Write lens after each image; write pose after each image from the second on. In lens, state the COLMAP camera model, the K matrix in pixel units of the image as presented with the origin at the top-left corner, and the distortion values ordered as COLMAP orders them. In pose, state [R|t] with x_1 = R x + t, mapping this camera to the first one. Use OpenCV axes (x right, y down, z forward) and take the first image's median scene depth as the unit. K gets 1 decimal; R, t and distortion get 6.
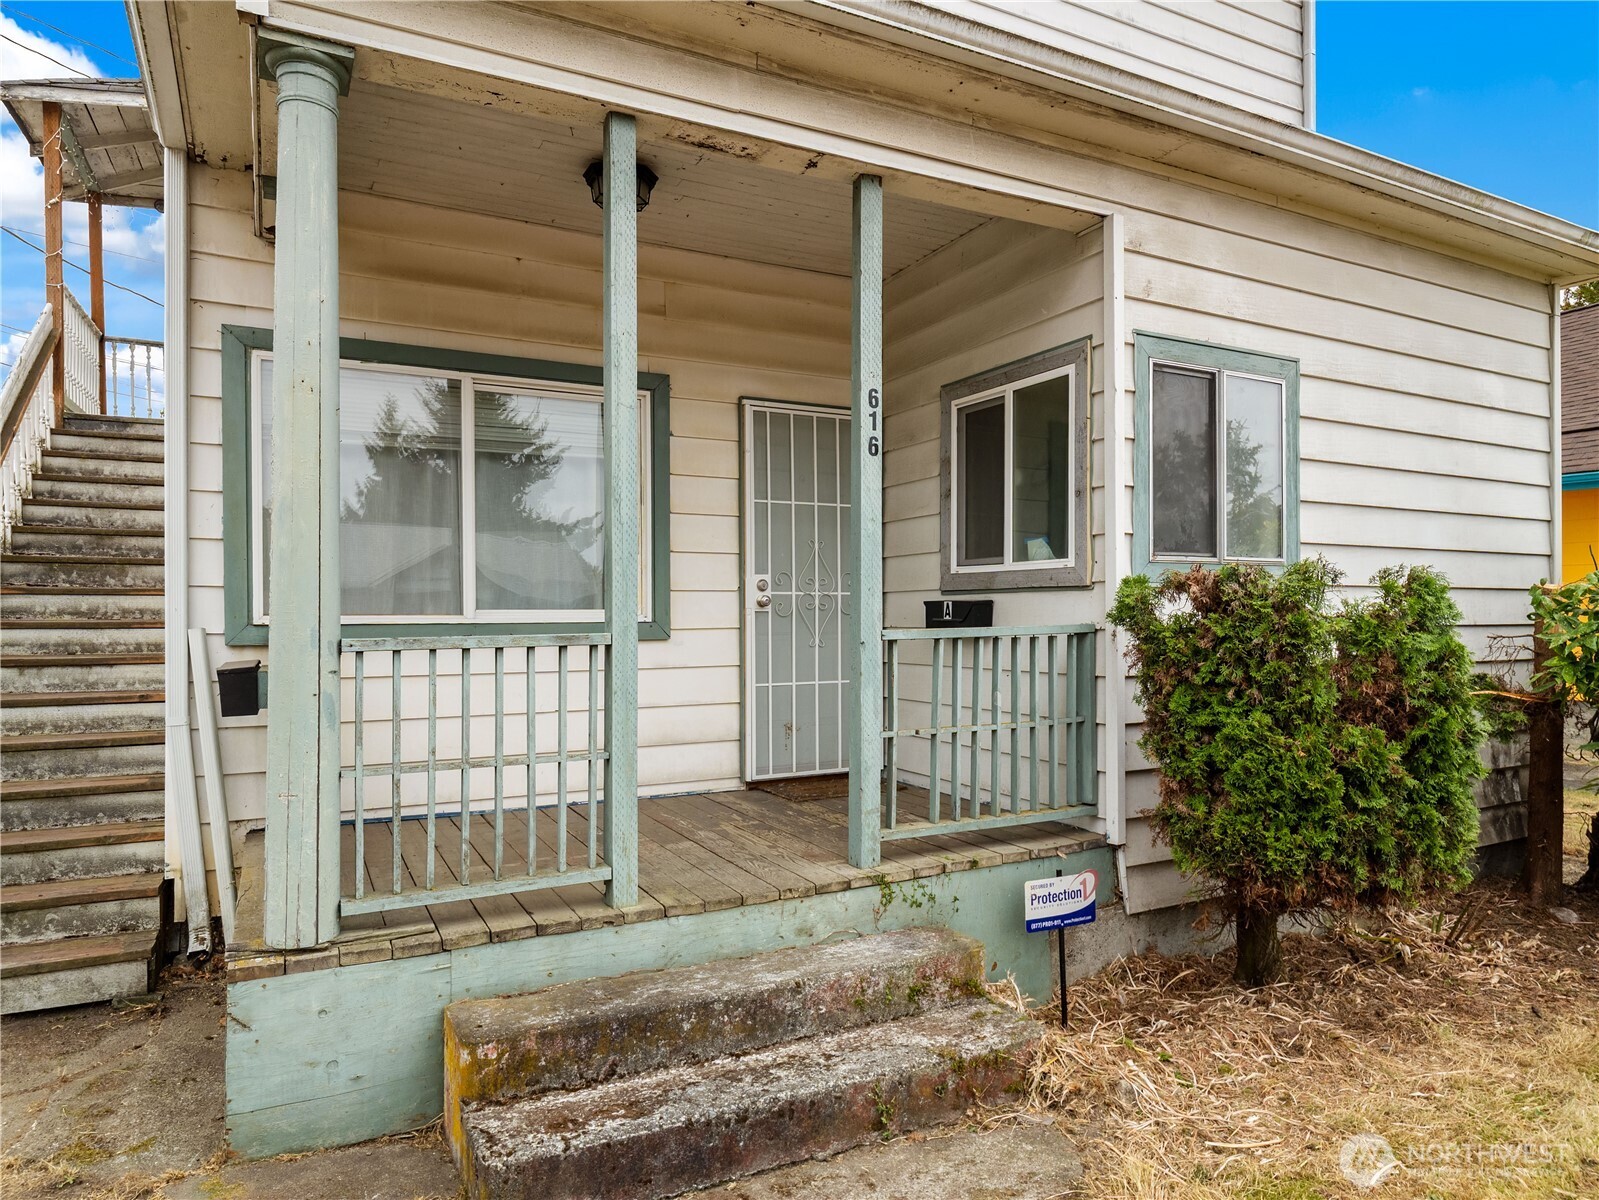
lens RADIAL K [[1020.3, 0, 799.5], [0, 1020.3, 600.0], [0, 0, 1]] dist [0.002339, 0.000905]
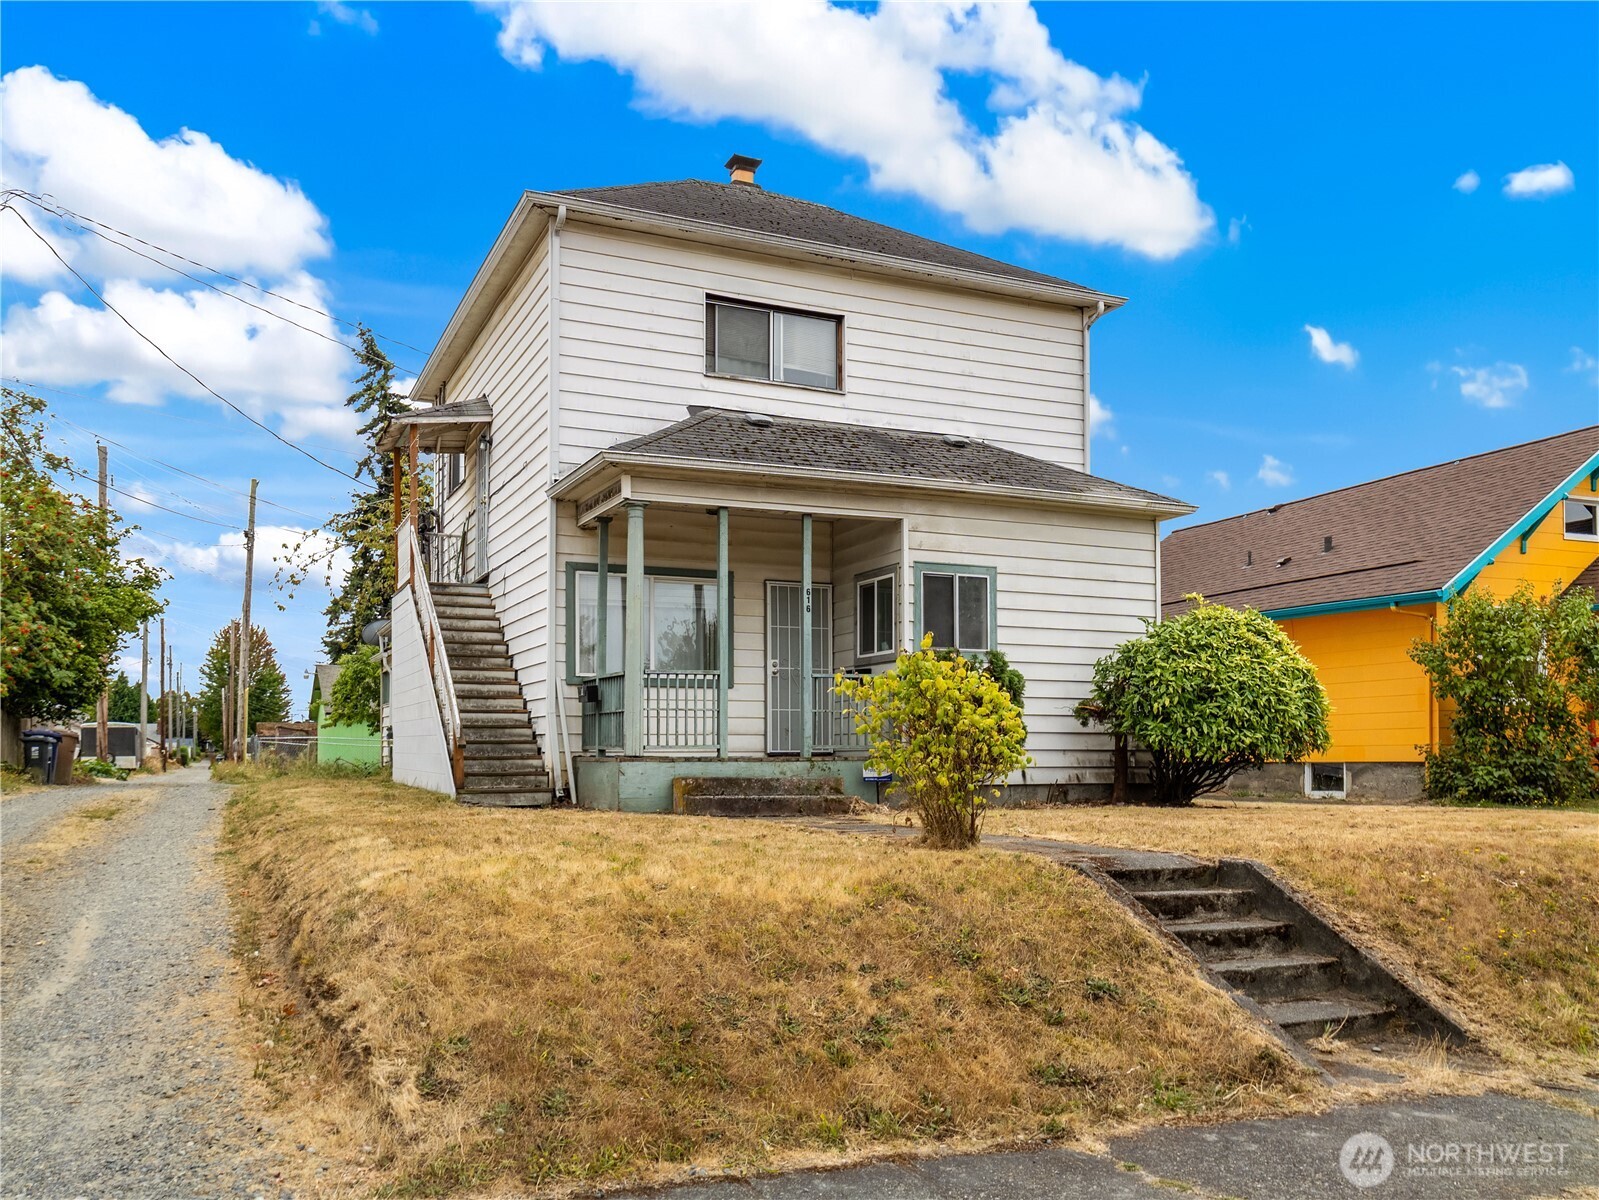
lens RADIAL K [[1310.6, 0, 799.5], [0, 1310.6, 600.0], [0, 0, 1]] dist [-0.000645, -0.000057]
pose [[0.998719, -0.006765, -0.050143, 0.188182], [0.001451, 0.994443, -0.105268, 0.170950], [0.050576, 0.105060, 0.993179, -2.147107]]
